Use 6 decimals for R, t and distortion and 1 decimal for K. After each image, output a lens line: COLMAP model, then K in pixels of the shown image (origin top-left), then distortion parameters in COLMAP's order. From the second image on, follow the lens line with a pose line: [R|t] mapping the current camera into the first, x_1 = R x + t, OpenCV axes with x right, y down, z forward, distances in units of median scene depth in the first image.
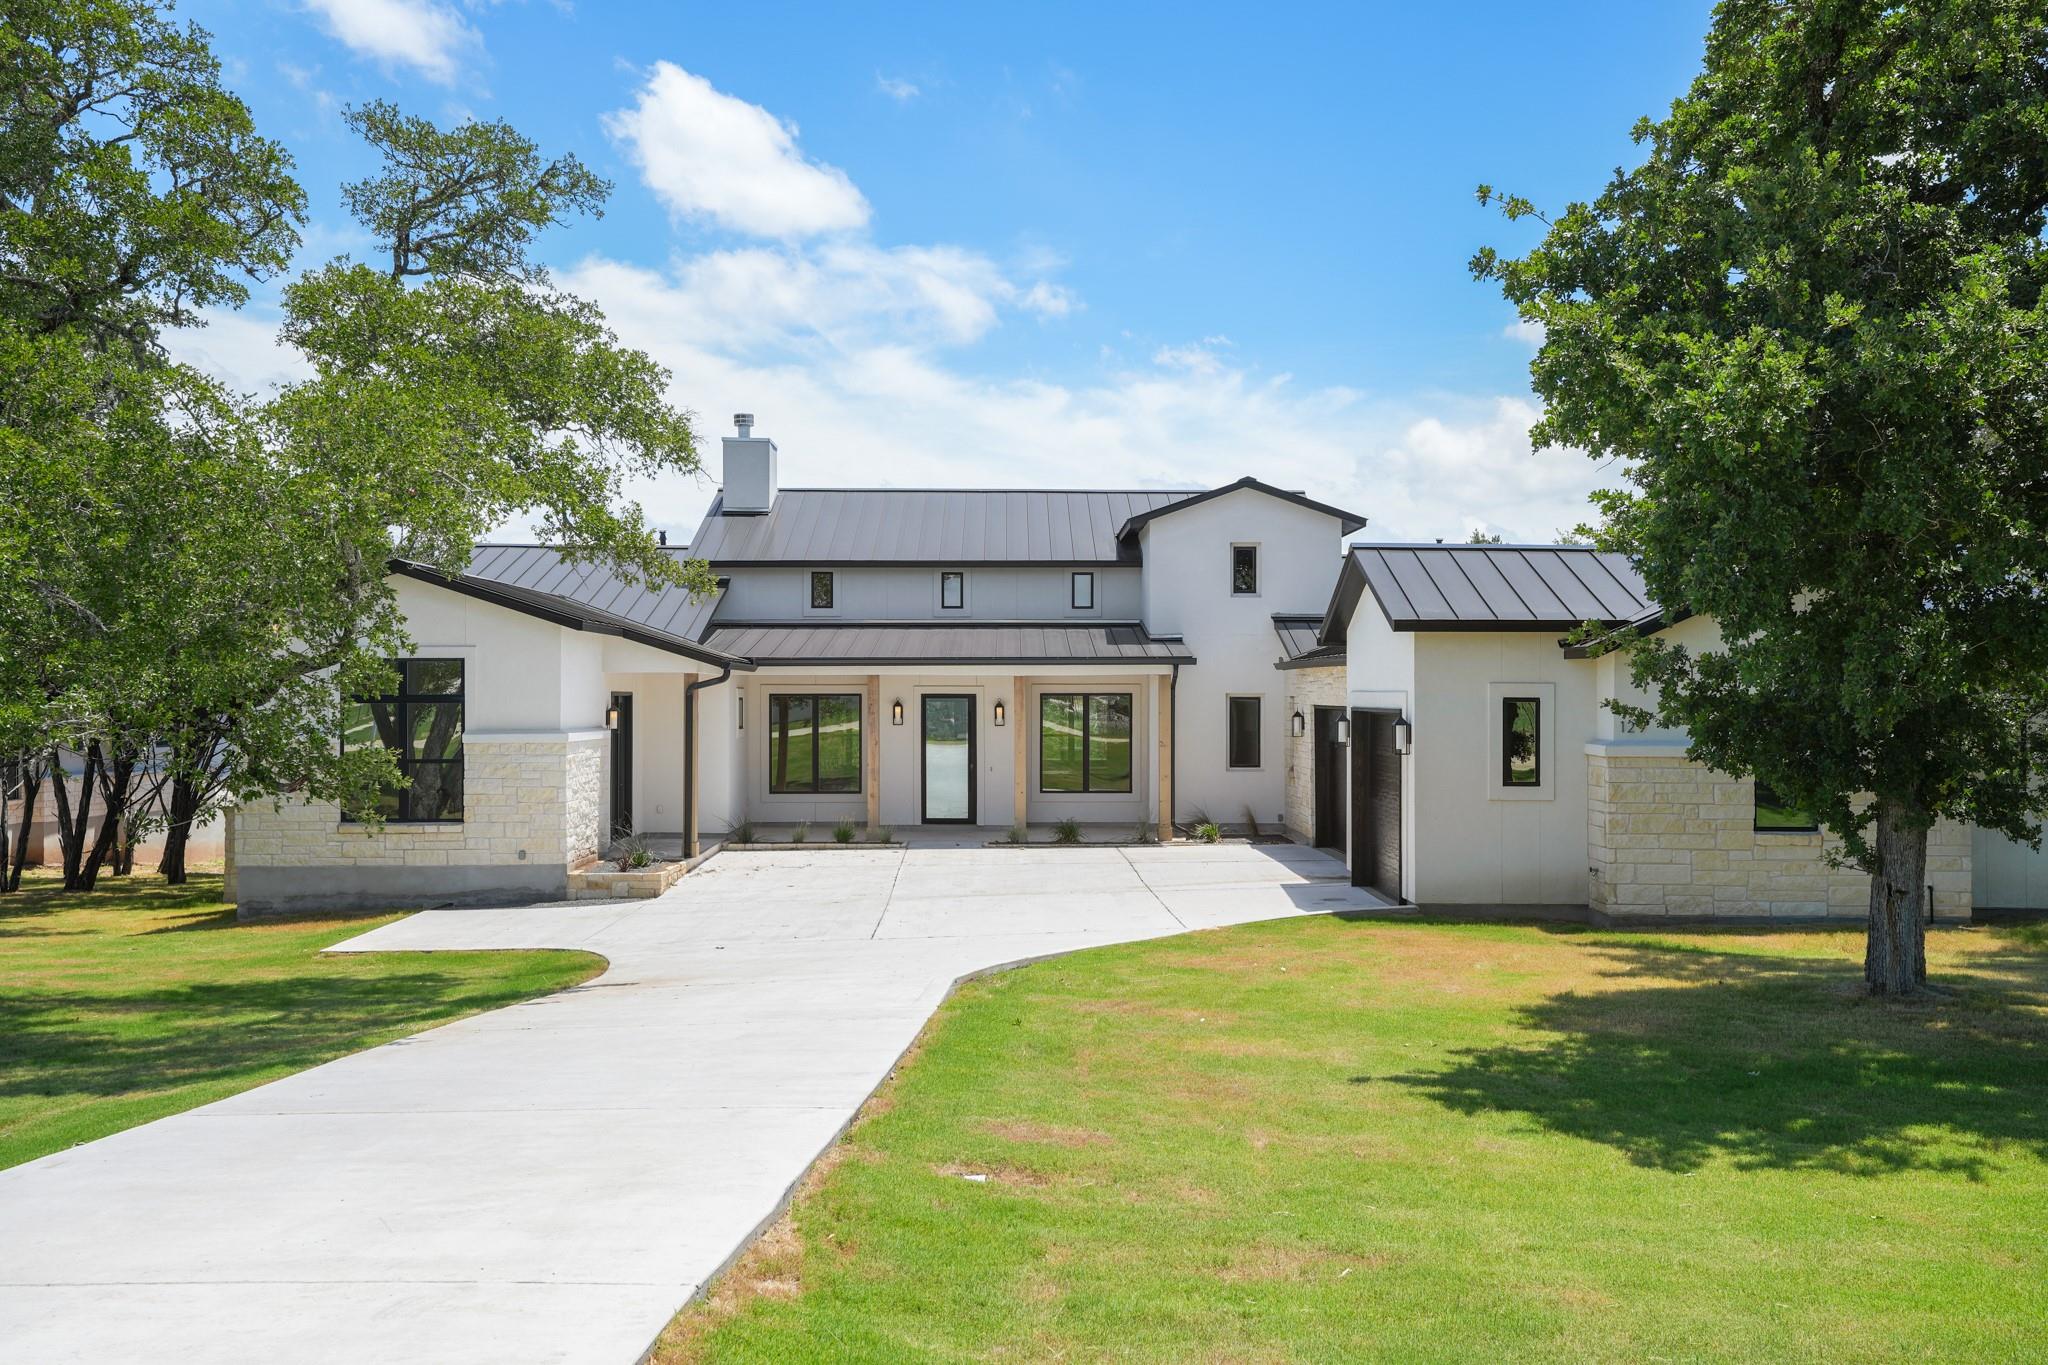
lens RADIAL K [[1884.3, 0, 1024.0], [0, 1884.3, 682.5], [0, 0, 1]] dist [0.059069, -0.007101]
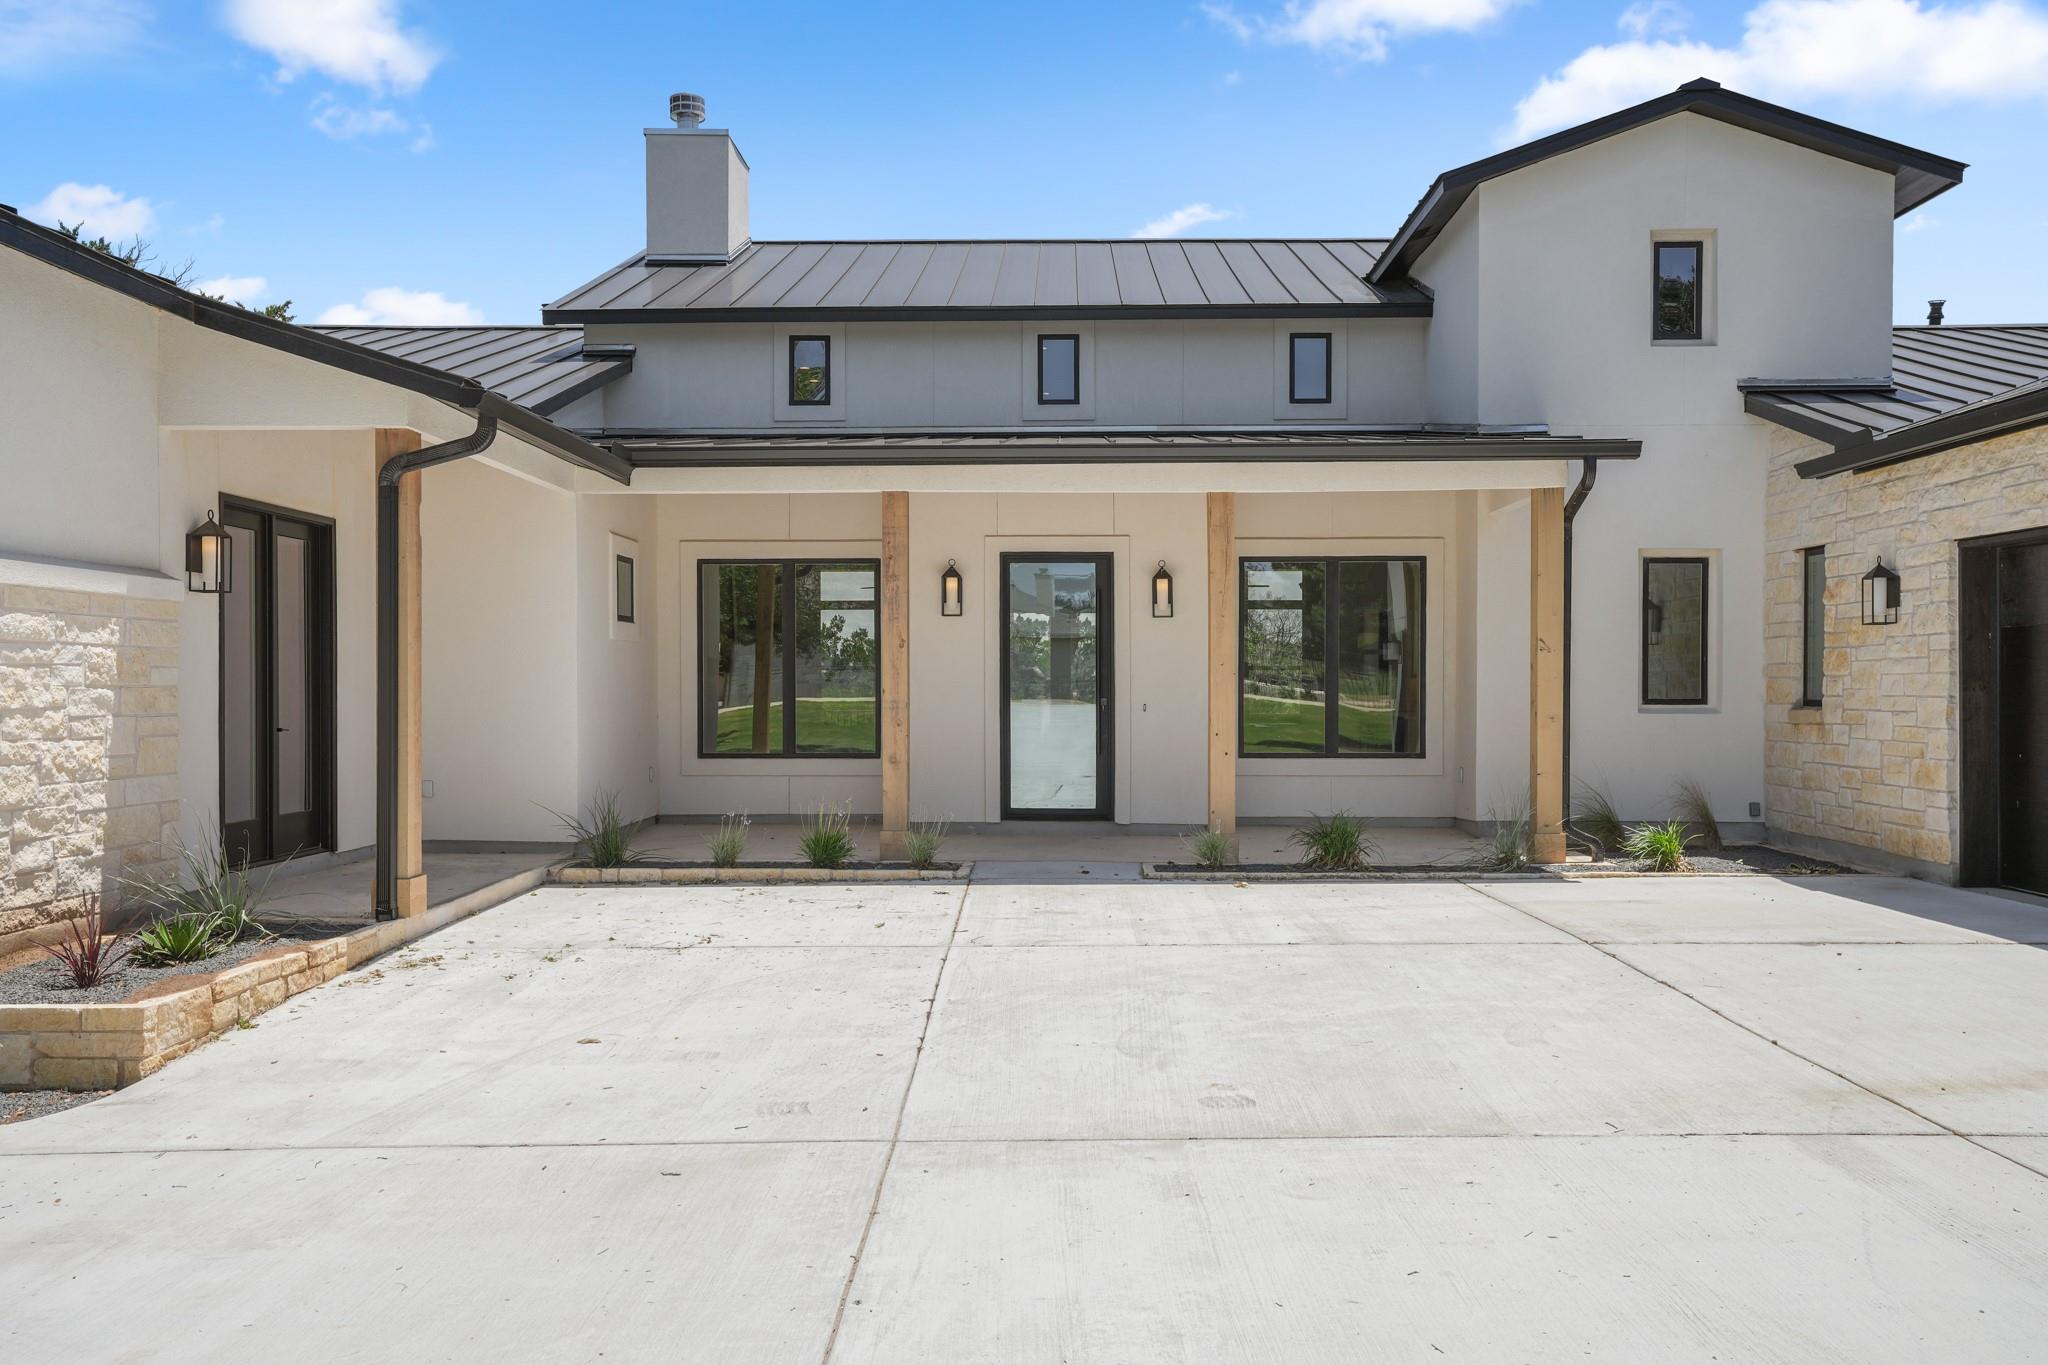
lens RADIAL K [[1593.9, 0, 1024.0], [0, 1593.9, 682.5], [0, 0, 1]] dist [-0.003175, -0.000906]
pose [[0.999609, 0.001144, -0.027943, -0.042935], [-0.001065, 0.999995, 0.002864, 0.044844], [0.027947, -0.002833, 0.999605, 0.687846]]
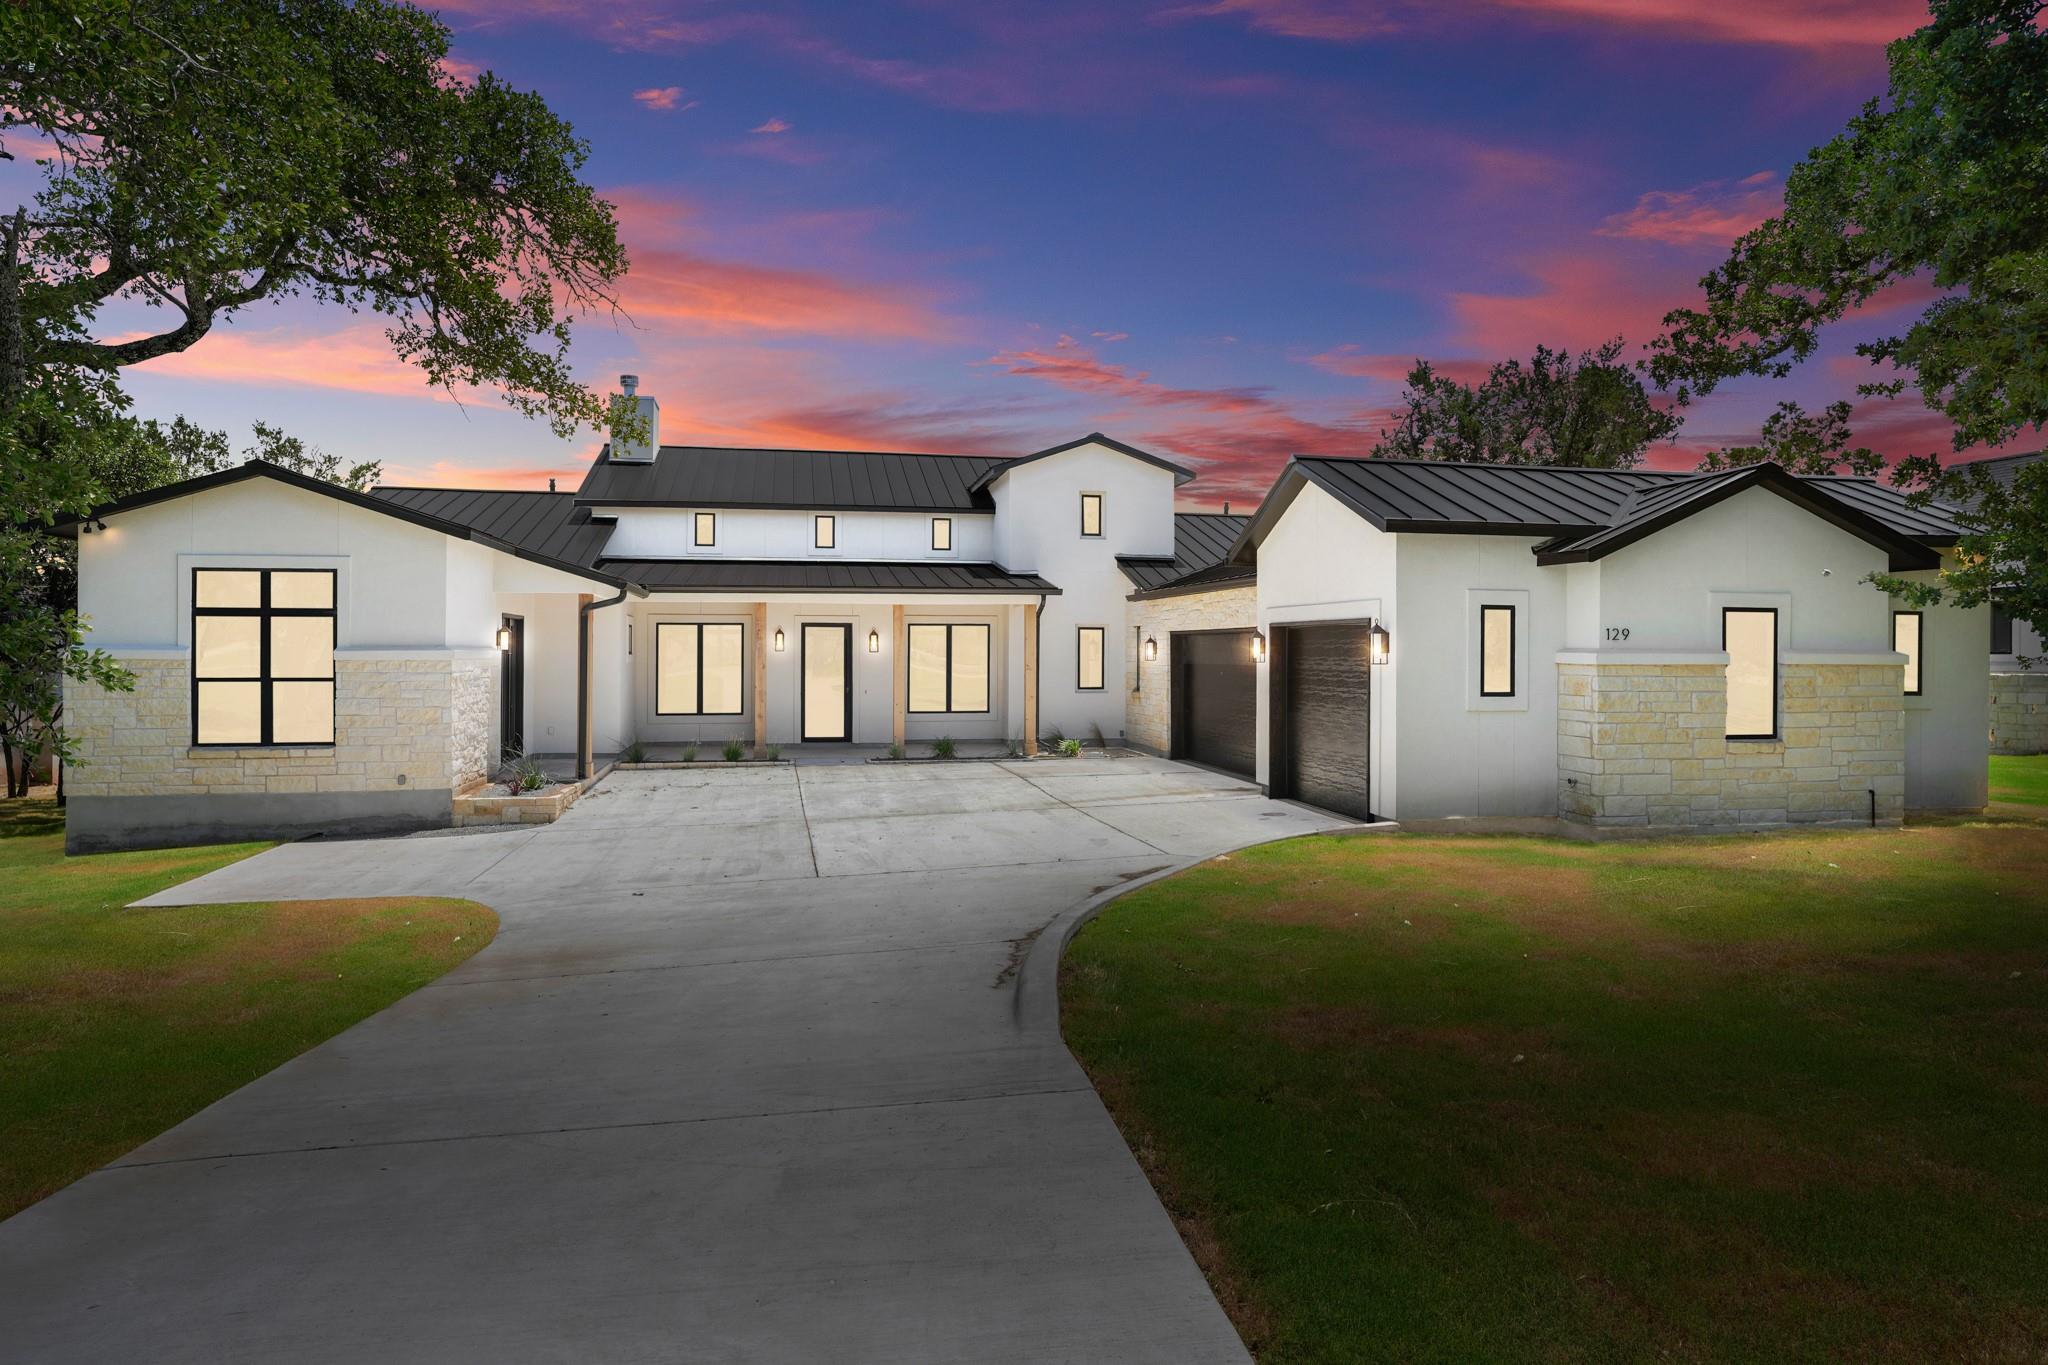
lens RADIAL K [[1255.6, 0, 1030.8], [0, 1255.6, 637.6], [0, 0, 1]] dist [-0.021180, 0.002391]
pose [[0.982939, 0.003840, 0.183894, -0.067013], [-0.002770, 0.999978, -0.006074, 0.021660], [-0.183913, 0.005461, 0.982927, 0.306919]]
